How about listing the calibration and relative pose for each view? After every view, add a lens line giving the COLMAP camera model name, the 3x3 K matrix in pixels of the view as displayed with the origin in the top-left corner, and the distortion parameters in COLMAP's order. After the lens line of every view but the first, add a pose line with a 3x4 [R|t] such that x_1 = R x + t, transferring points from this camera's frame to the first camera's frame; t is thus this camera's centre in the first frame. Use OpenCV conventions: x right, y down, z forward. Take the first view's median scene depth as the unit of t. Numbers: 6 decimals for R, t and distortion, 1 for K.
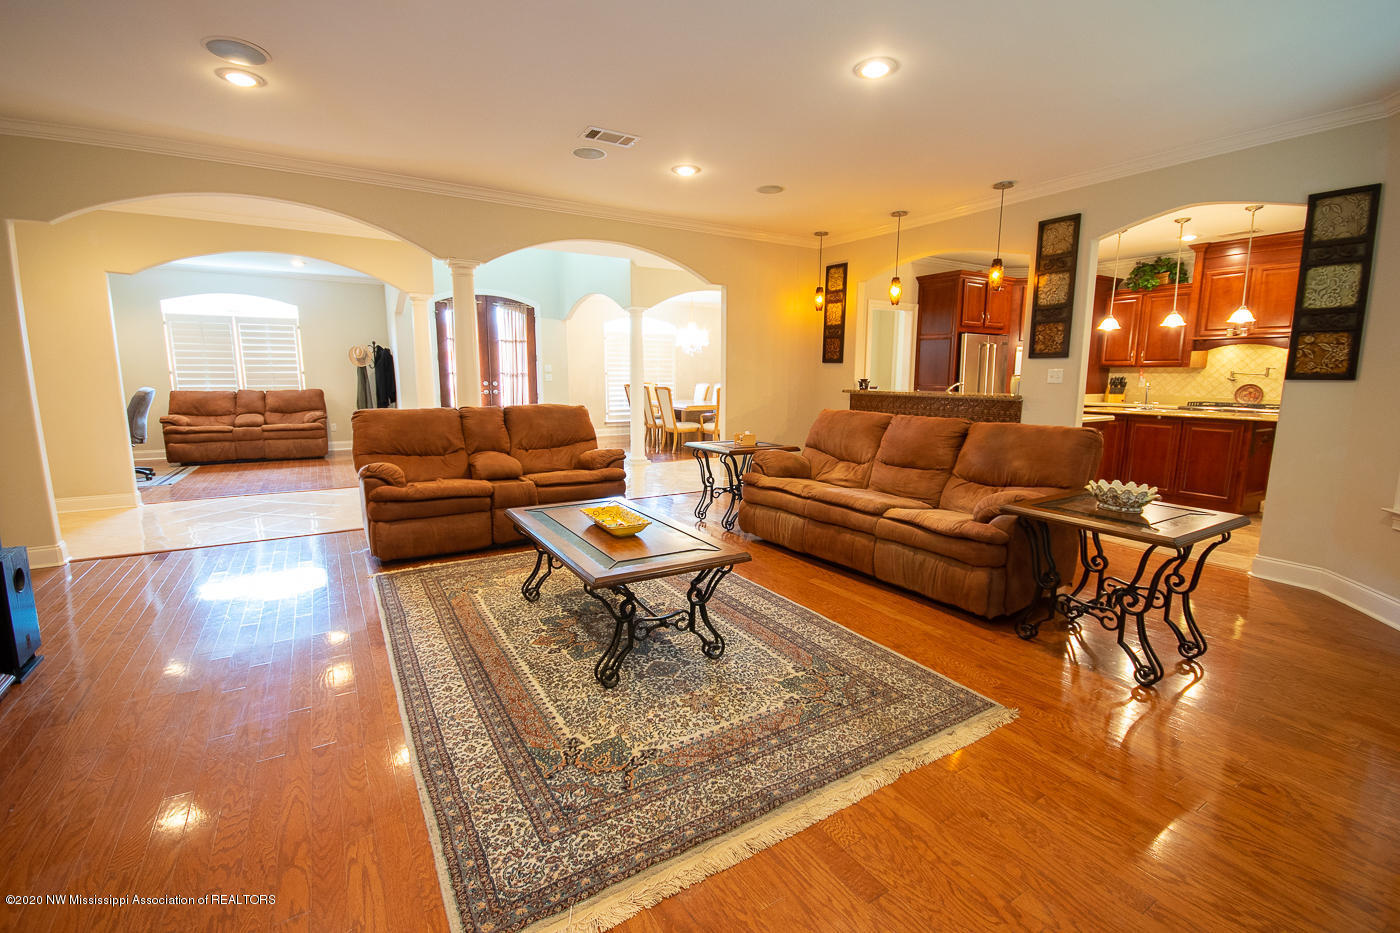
lens RADIAL K [[613.4, 0, 698.4], [0, 613.4, 463.9], [0, 0, 1]] dist [0.000649, -0.001977]
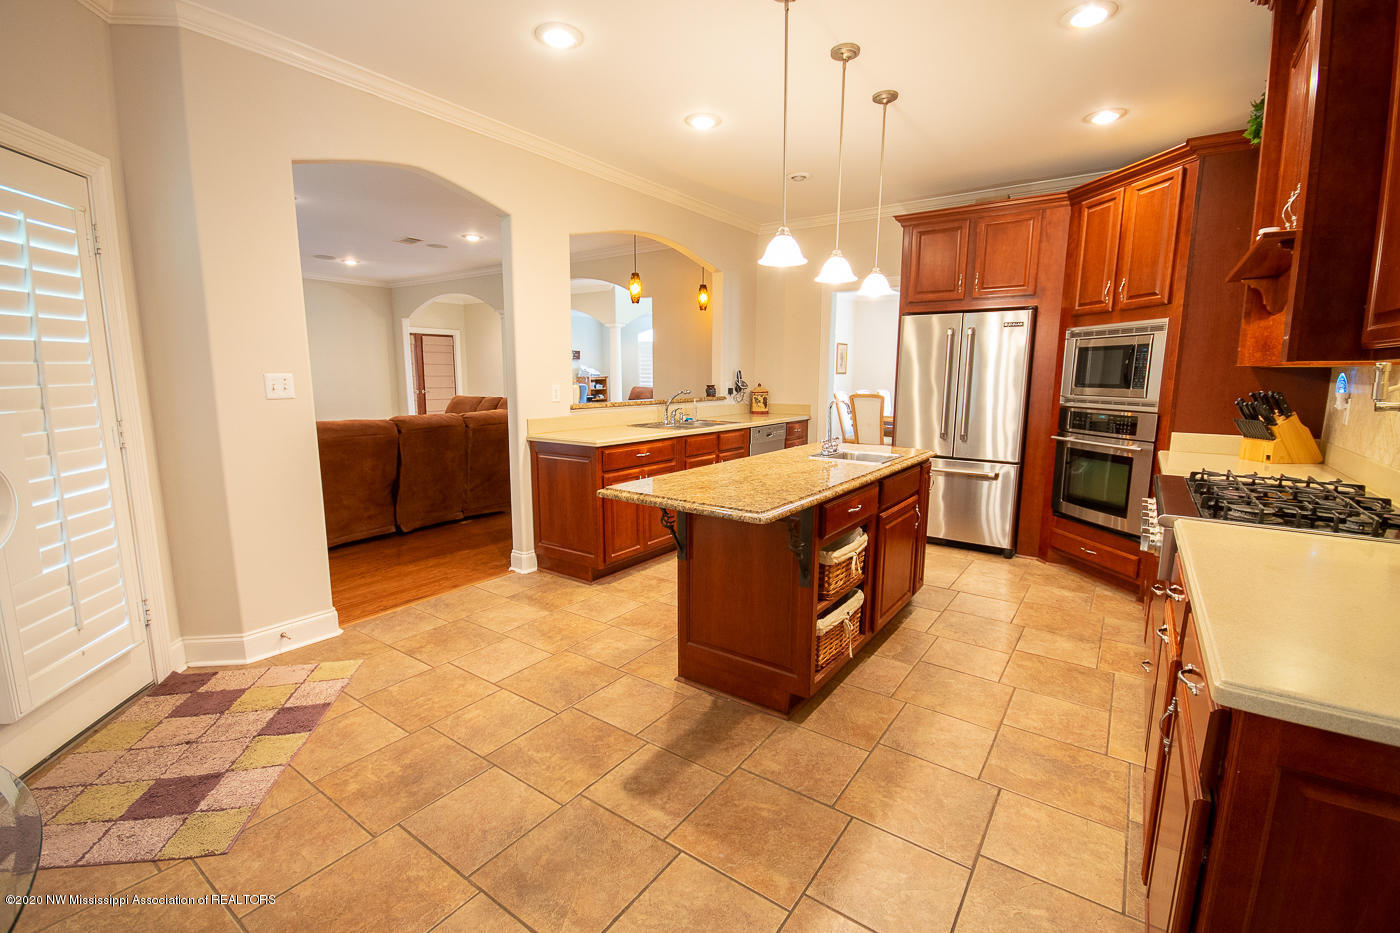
lens RADIAL K [[613.4, 0, 702.4], [0, 613.4, 469.0], [0, 0, 1]] dist [0.000649, -0.001977]
pose [[0.395488, 0.138851, -0.907915, 0.948508], [-0.136976, 0.986369, 0.091182, -0.089352], [0.908200, 0.088301, 0.409117, 0.582348]]
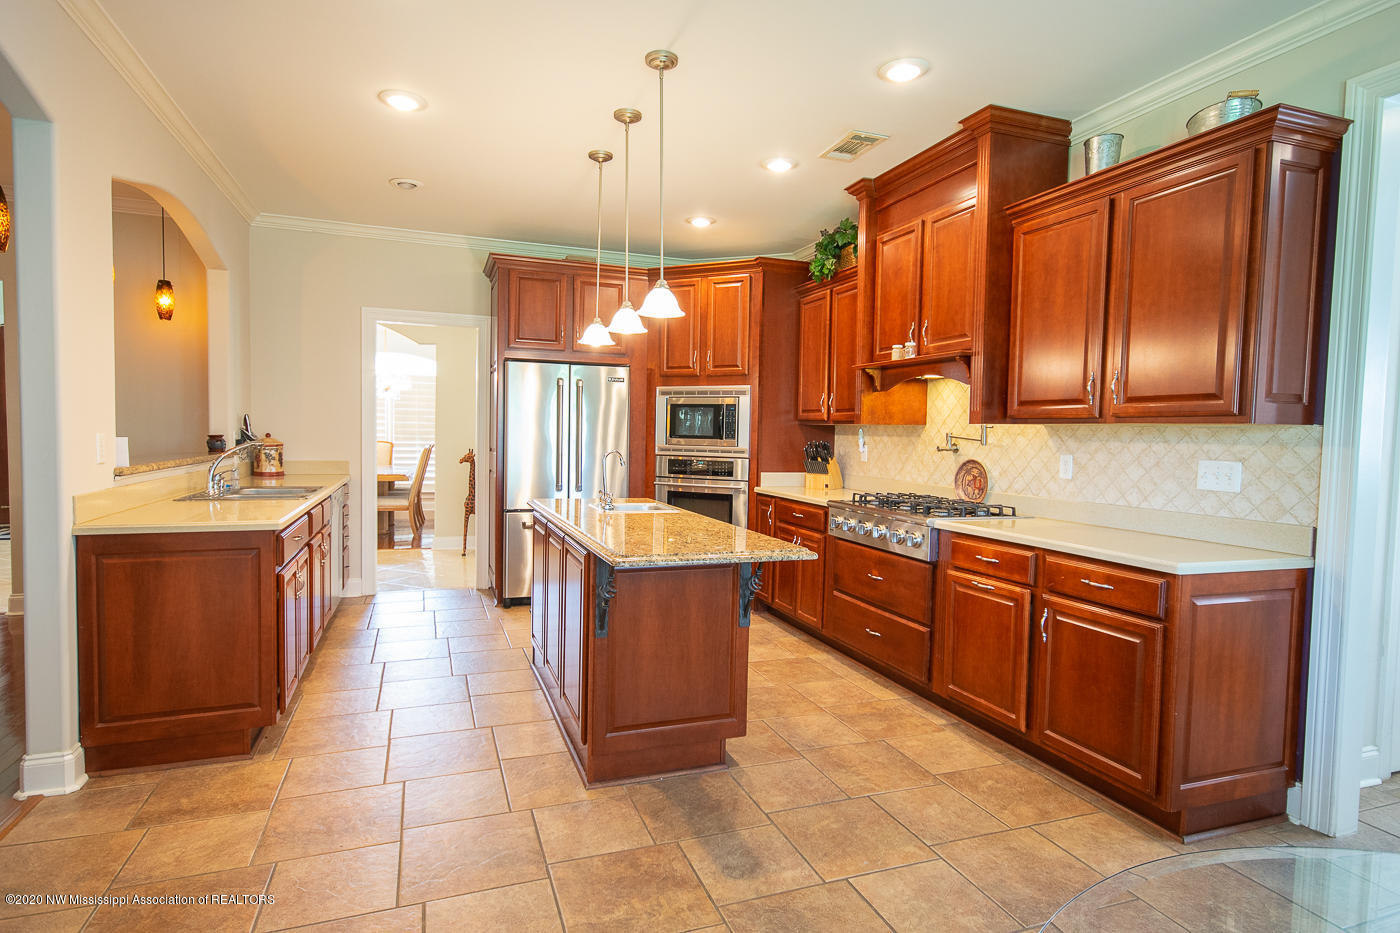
lens RADIAL K [[744.3, 0, 698.8], [0, 744.3, 469.3], [0, 0, 1]] dist [0.013034, 0.002403]
pose [[0.980718, 0.025310, -0.193783, 0.754020], [-0.044352, 0.994530, -0.094567, -0.055125], [0.190329, 0.101338, 0.976476, 0.370280]]
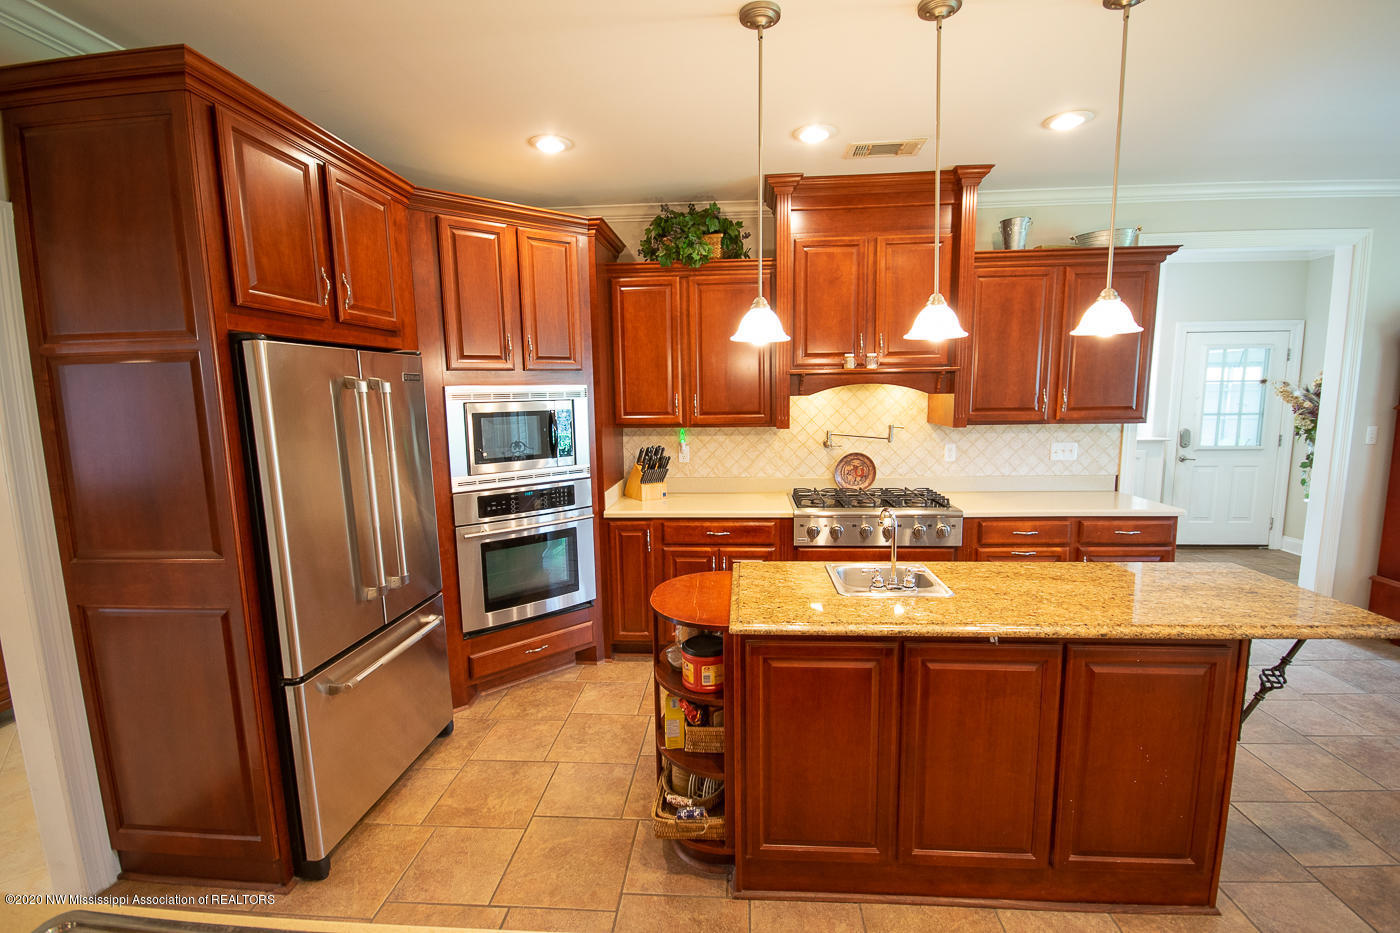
lens RADIAL K [[613.4, 0, 704.5], [0, 613.4, 471.3], [0, 0, 1]] dist [0.000649, -0.001977]
pose [[0.577293, -0.124504, 0.806989, 0.340291], [0.137761, 0.988991, 0.054034, -0.152762], [-0.804832, 0.079978, 0.588089, 0.731903]]
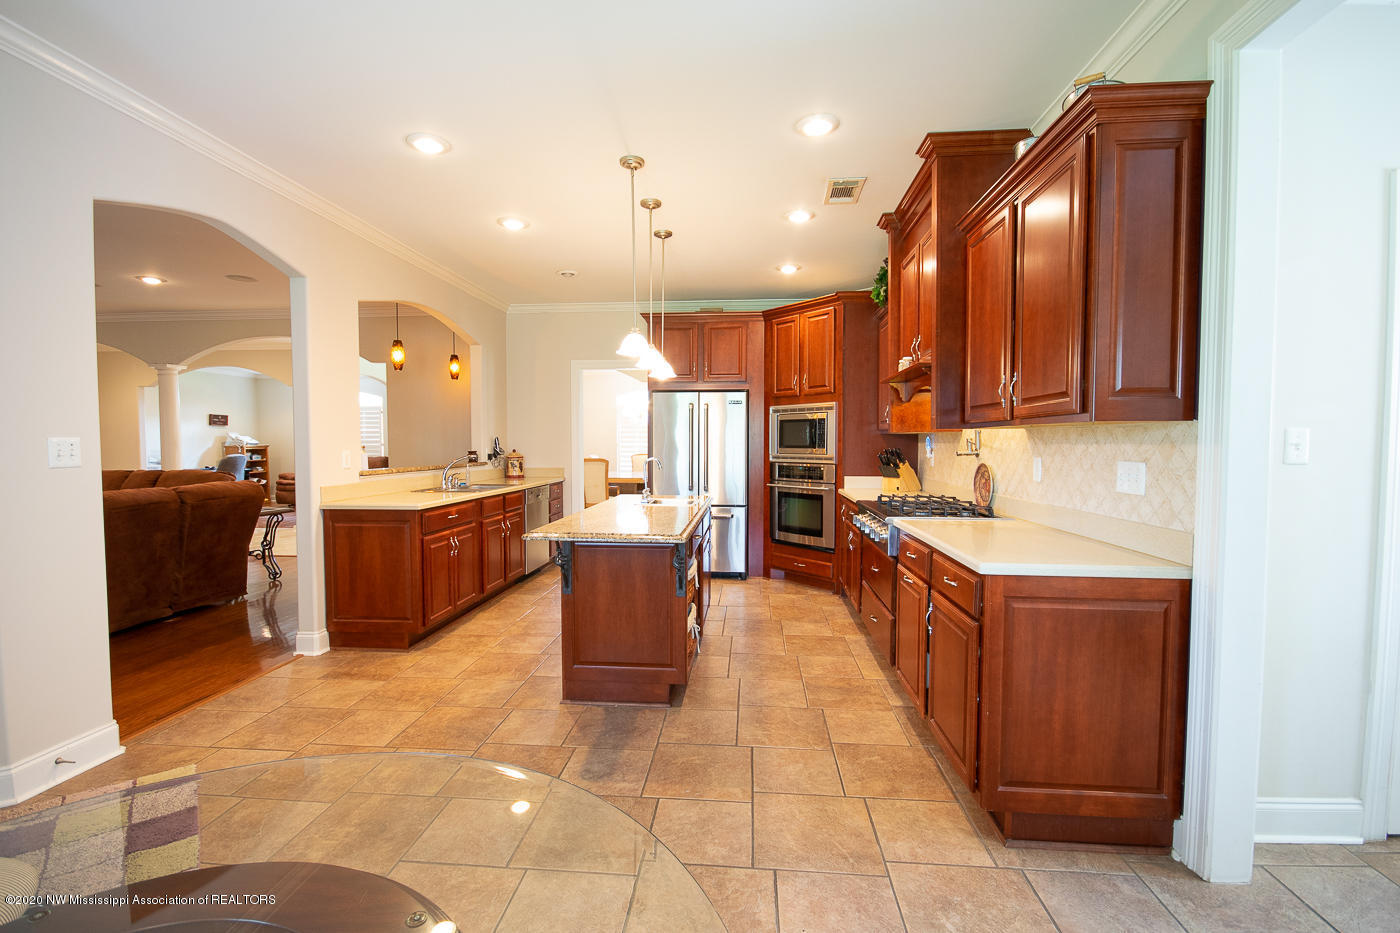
lens RADIAL K [[613.4, 0, 700.1], [0, 613.4, 470.5], [0, 0, 1]] dist [0.000649, -0.001977]
pose [[0.805651, 0.022032, -0.591981, 0.946342], [-0.083023, 0.993645, -0.076009, -0.063680], [0.586544, 0.110385, 0.802360, 0.436883]]
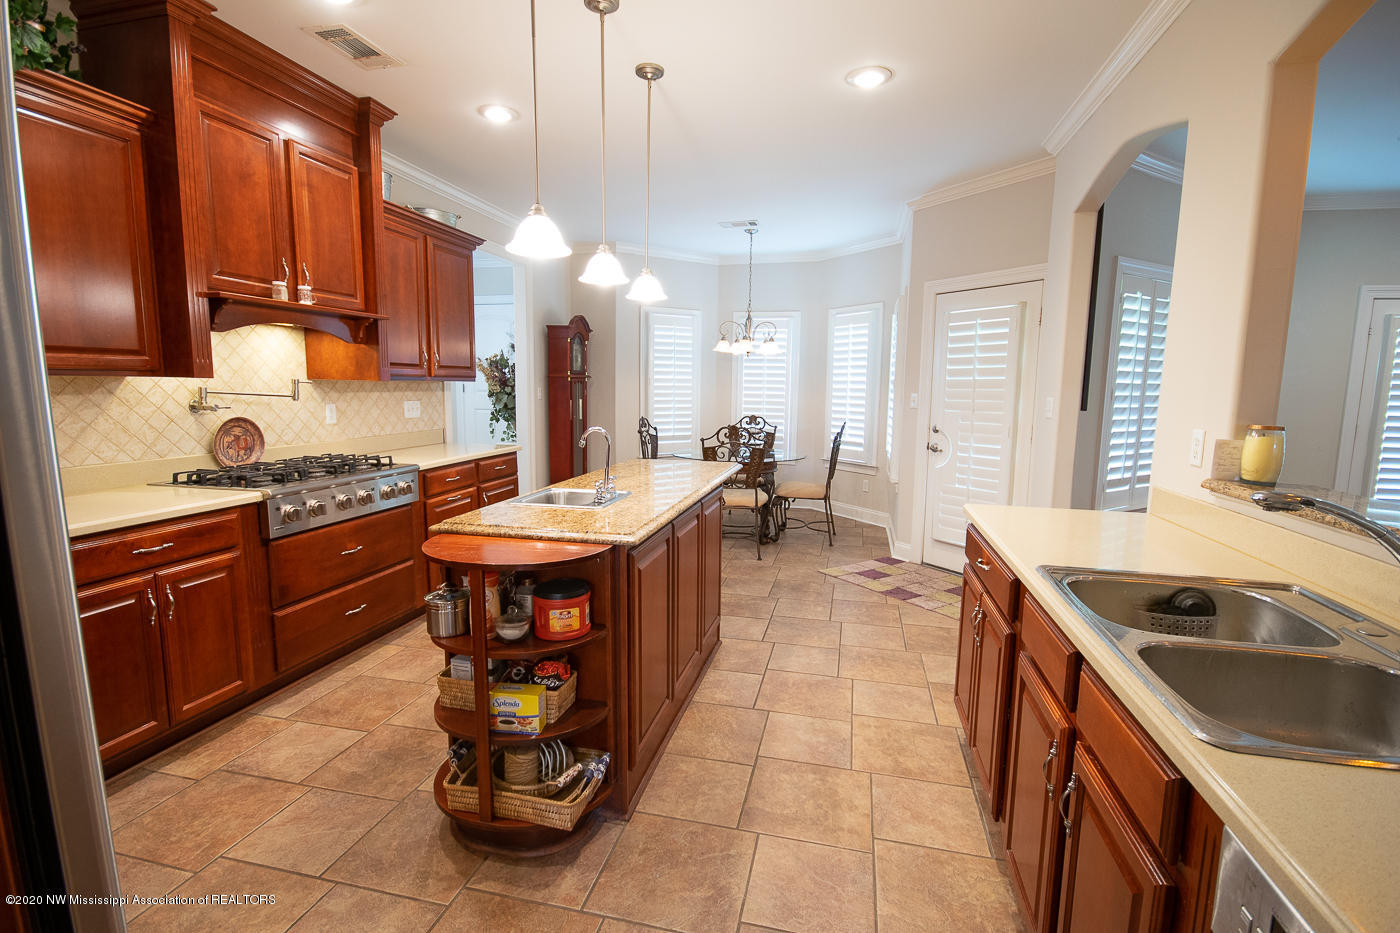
lens RADIAL K [[645.6, 0, 701.3], [0, 645.6, 470.1], [0, 0, 1]] dist [-0.003917, -0.001002]
pose [[-0.709026, -0.106291, 0.697126, 0.340727], [0.087276, 0.967748, 0.236319, -0.161135], [-0.699761, 0.228399, -0.676882, 1.015855]]
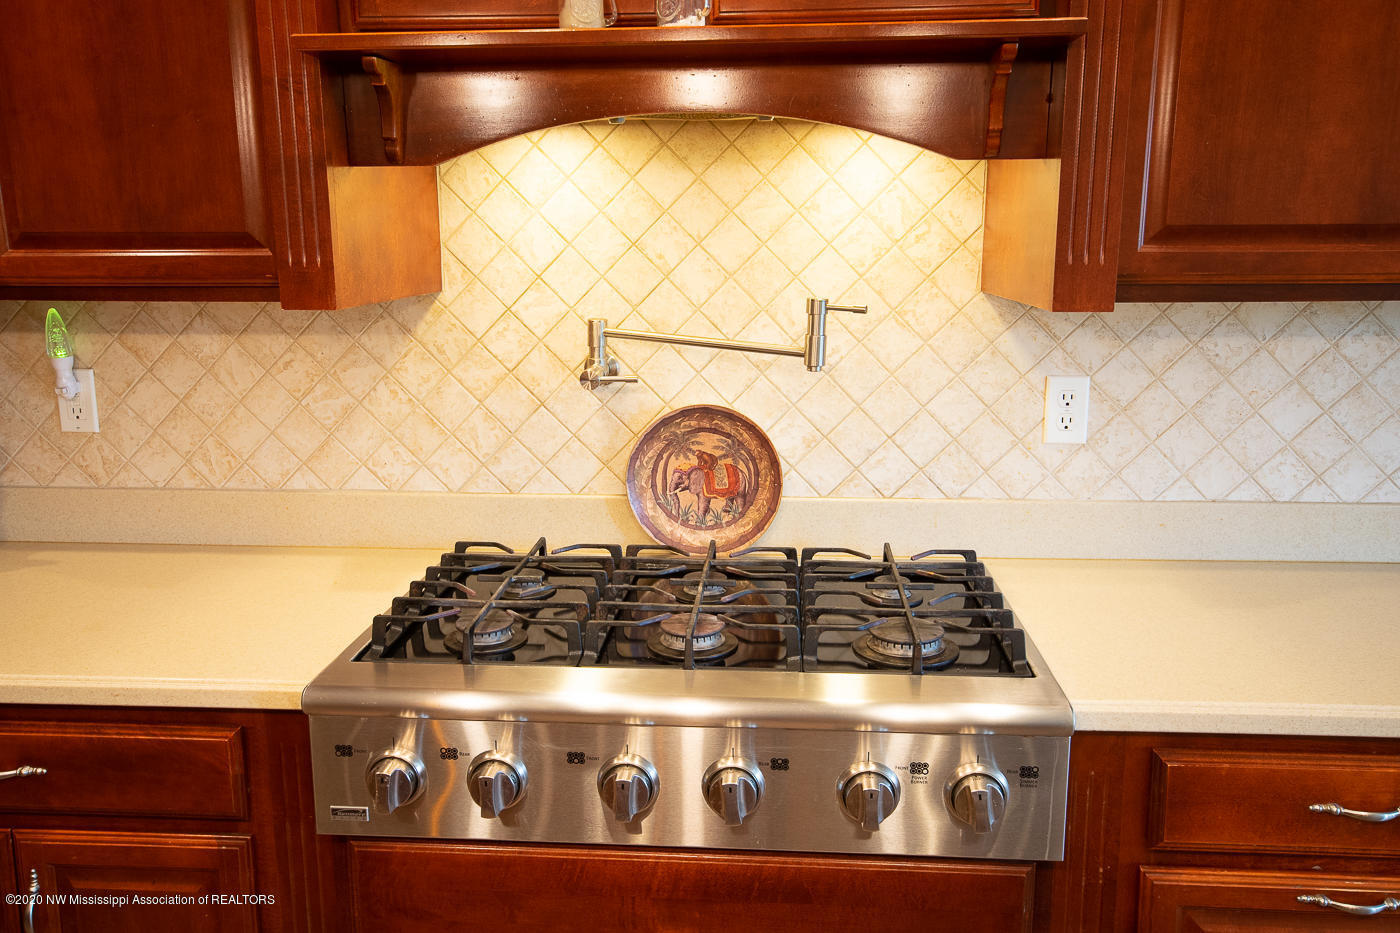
lens RADIAL K [[1154.3, 0, 699.0], [0, 1154.3, 459.0], [0, 0, 1]] dist [0.016365, 0.003647]
pose [[0.582838, -0.162571, 0.796160, 0.635213], [0.127013, 0.985966, 0.108347, -0.138608], [-0.802600, 0.037974, 0.595307, 0.783881]]
